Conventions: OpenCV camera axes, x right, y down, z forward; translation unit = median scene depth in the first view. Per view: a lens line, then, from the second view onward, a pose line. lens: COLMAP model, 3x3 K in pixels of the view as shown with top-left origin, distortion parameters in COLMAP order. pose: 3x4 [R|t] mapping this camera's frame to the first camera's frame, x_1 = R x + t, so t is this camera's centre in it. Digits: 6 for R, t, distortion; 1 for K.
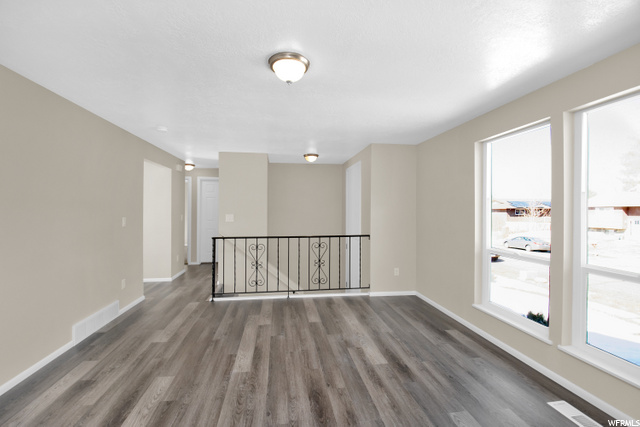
lens RADIAL K [[282.1, 0, 311.8], [0, 282.1, 211.2], [0, 0, 1]] dist [0.000228, -0.000363]
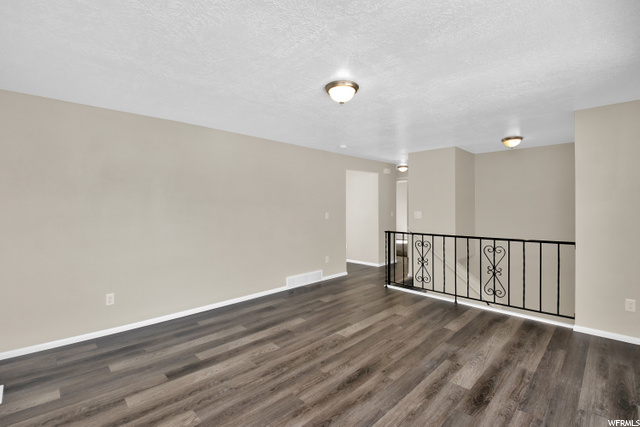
lens RADIAL K [[289.3, 0, 318.9], [0, 289.3, 207.1], [0, 0, 1]] dist [0.000000, -0.000676]
pose [[0.606897, -0.004801, -0.794766, 0.463039], [-0.000738, 0.999978, -0.006604, 0.003777], [0.794780, 0.004594, 0.606881, 0.085612]]
